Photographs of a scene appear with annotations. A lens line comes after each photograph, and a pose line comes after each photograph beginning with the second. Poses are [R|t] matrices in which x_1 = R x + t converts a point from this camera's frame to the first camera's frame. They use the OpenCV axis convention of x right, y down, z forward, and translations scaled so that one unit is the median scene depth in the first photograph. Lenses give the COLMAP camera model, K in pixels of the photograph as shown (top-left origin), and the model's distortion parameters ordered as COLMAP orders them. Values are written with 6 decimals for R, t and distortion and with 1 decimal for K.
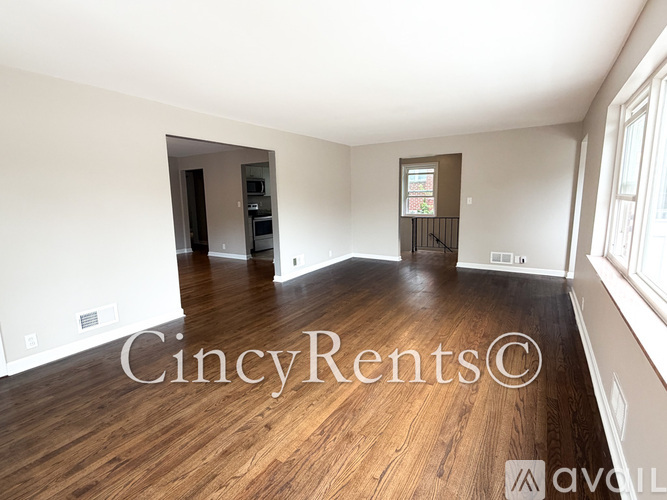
lens RADIAL K [[334.9, 0, 330.6], [0, 334.9, 250.6], [0, 0, 1]] dist [0.003629, 0.000365]
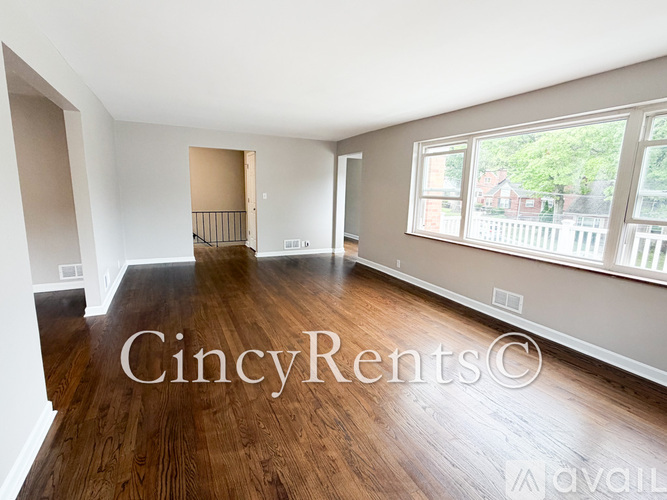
lens RADIAL K [[334.9, 0, 330.6], [0, 334.9, 250.6], [0, 0, 1]] dist [0.003629, 0.000365]
pose [[0.520684, -0.116002, 0.845832, -0.624727], [0.100040, 0.992191, 0.074490, -0.044777], [-0.847868, 0.045831, 0.528223, 0.369053]]
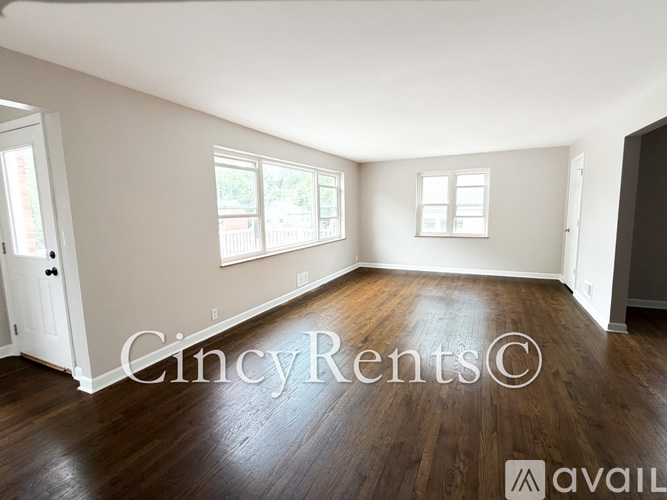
lens RADIAL K [[334.9, 0, 330.6], [0, 334.9, 250.6], [0, 0, 1]] dist [0.003629, 0.000365]
pose [[-0.992268, 0.064509, -0.106032, 0.403015], [0.032017, 0.958441, 0.283489, -0.286833], [0.119913, 0.277903, -0.953096, 1.720202]]
